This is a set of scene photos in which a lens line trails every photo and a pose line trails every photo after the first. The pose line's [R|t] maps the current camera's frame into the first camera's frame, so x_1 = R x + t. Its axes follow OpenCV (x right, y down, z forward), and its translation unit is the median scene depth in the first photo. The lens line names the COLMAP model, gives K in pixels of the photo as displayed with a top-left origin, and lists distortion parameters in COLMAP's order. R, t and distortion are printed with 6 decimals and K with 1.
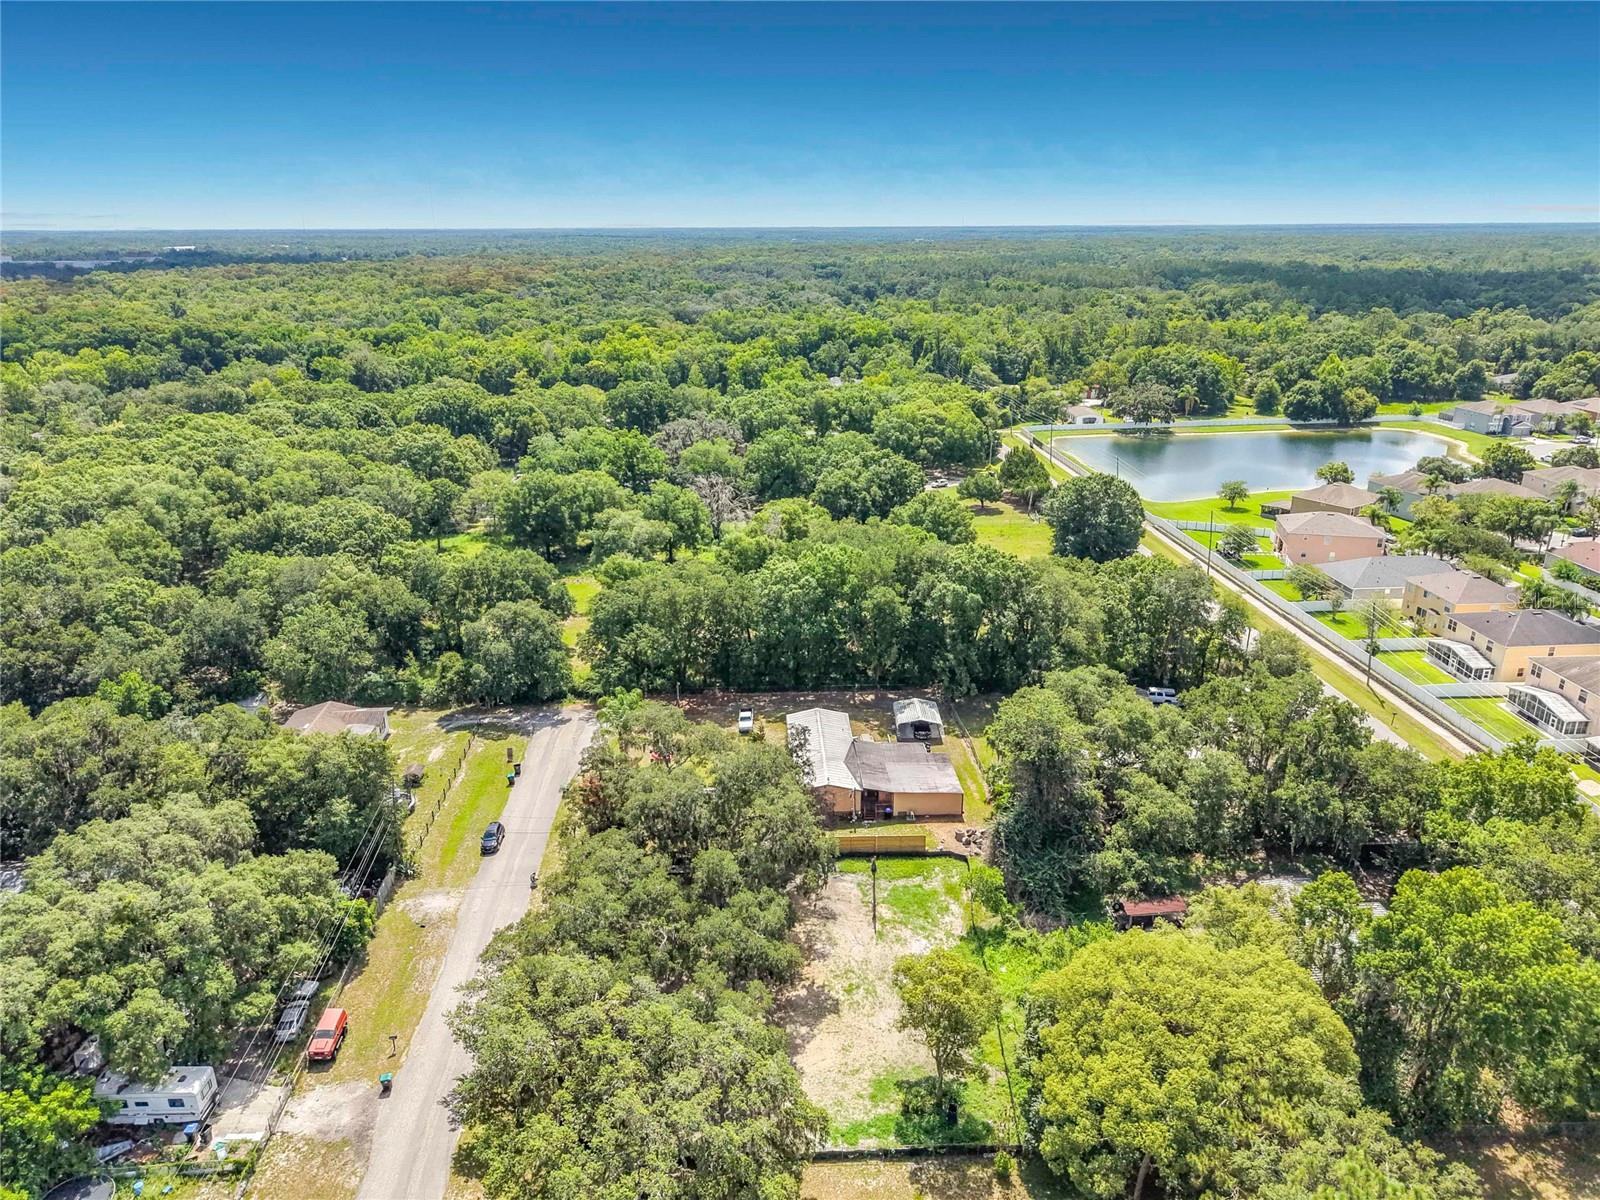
lens RADIAL K [[1096.7, 0, 798.4], [0, 1096.7, 585.0], [0, 0, 1]] dist [0.081869, -0.098007]
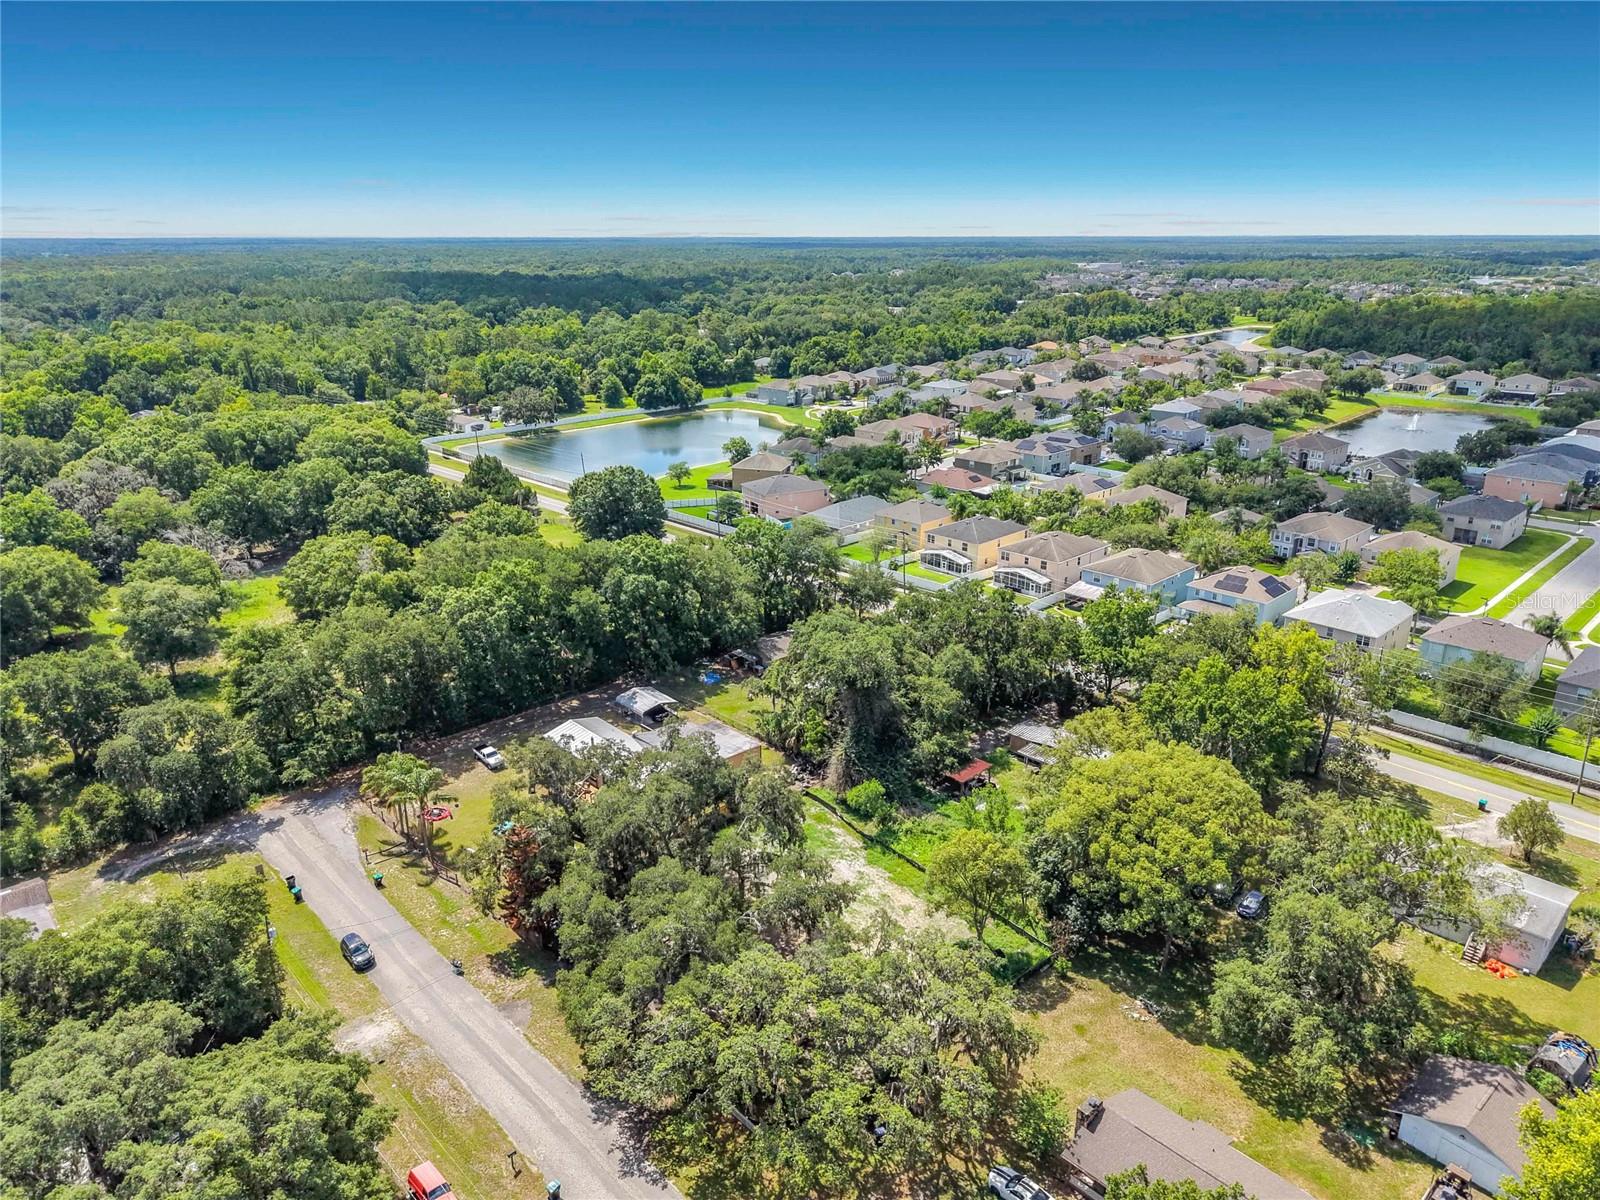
lens RADIAL K [[1079.6, 0, 822.0], [0, 1079.6, 589.6], [0, 0, 1]] dist [0.041262, -0.045906]
pose [[0.760552, -0.200467, 0.617555, -0.335554], [0.200702, 0.977147, 0.070021, -0.021763], [-0.617479, 0.070690, 0.783405, 0.073169]]
